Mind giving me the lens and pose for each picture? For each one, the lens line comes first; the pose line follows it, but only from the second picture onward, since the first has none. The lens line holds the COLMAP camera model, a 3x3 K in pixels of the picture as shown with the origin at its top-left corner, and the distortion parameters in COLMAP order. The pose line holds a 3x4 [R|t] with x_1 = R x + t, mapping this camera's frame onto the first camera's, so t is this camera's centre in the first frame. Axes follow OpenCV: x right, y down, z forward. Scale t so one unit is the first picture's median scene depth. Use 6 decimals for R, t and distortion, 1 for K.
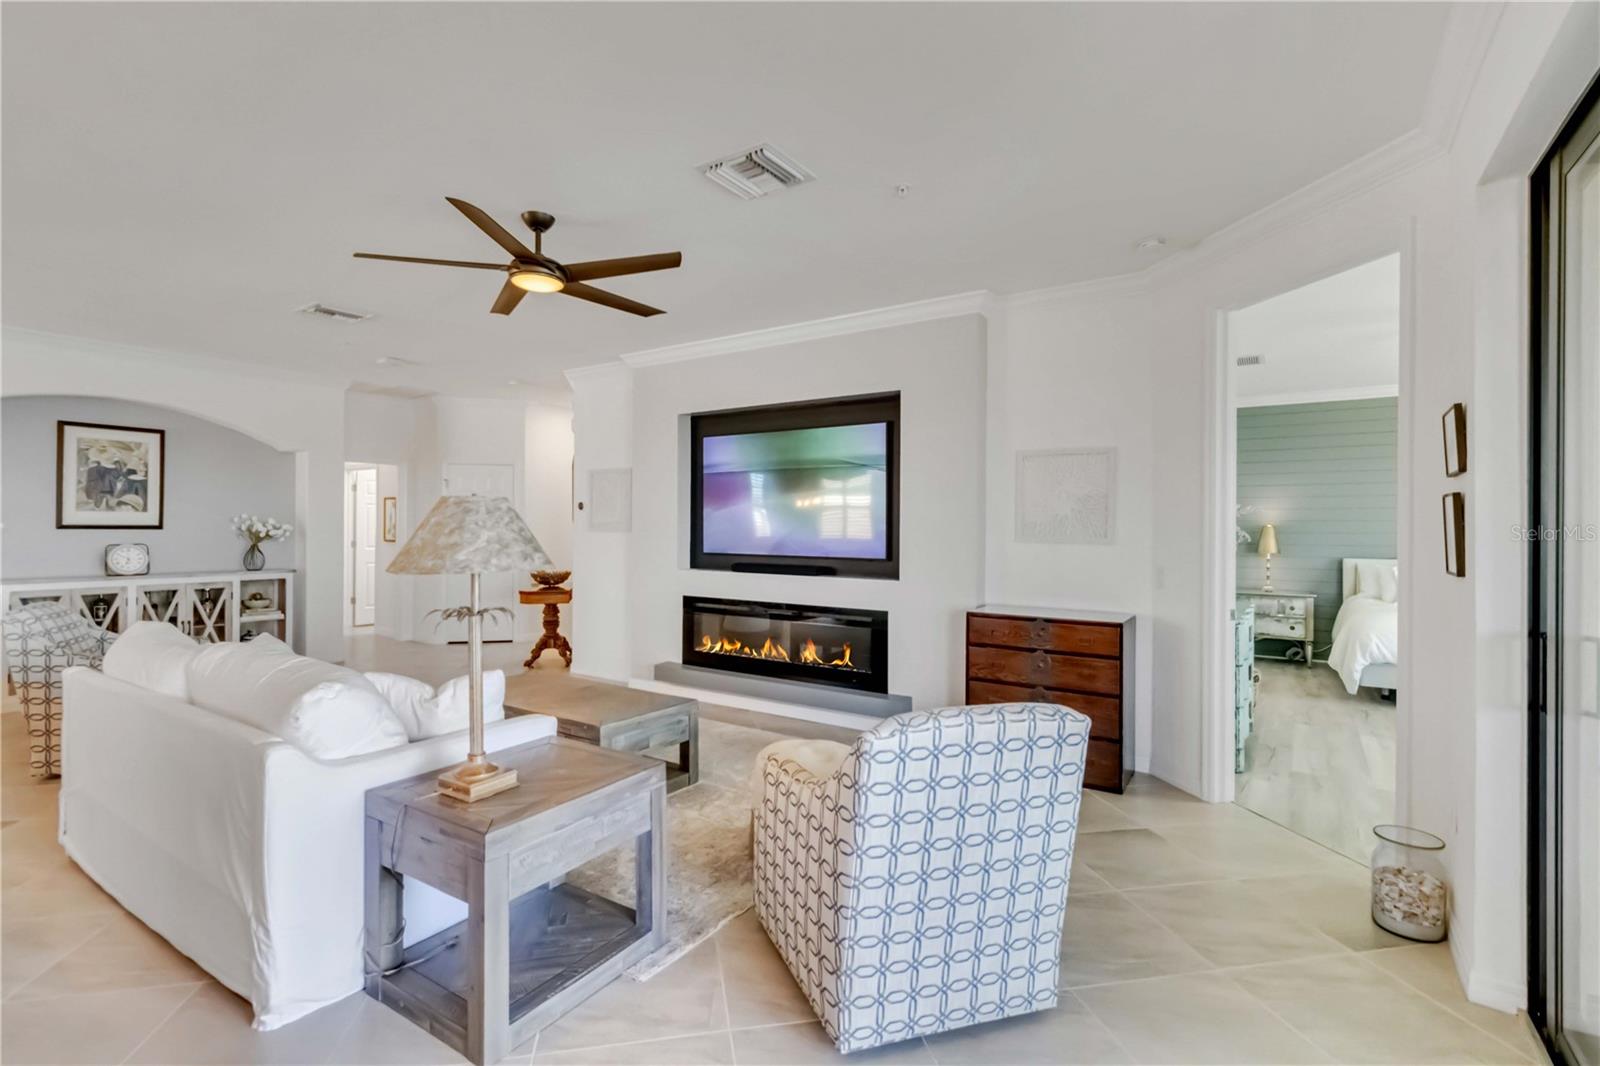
lens RADIAL K [[738.9, 0, 796.9], [0, 738.9, 525.0], [0, 0, 1]] dist [0.002859, -0.000315]
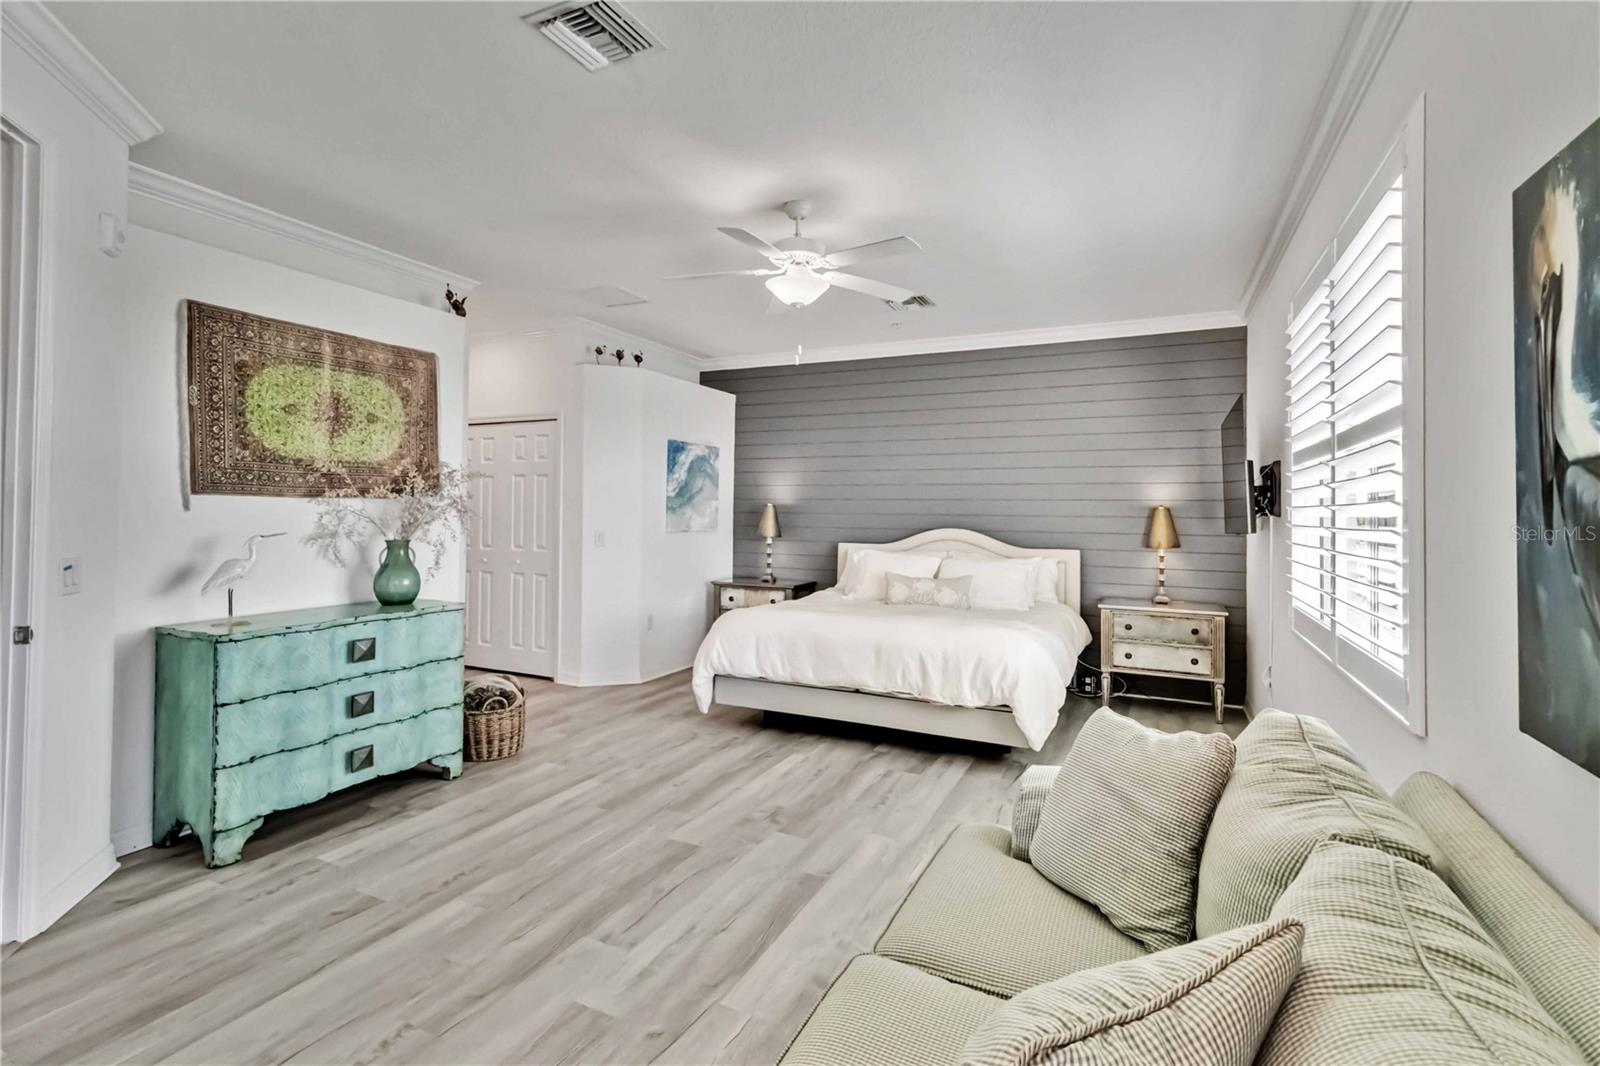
lens RADIAL K [[751.1, 0, 796.5], [0, 751.1, 497.2], [0, 0, 1]] dist [-0.002391, -0.000051]
pose [[0.988963, 0.009260, 0.147876, 0.701830], [-0.006736, 0.999823, -0.017559, 0.008999], [-0.148013, 0.016369, 0.988850, 0.176666]]
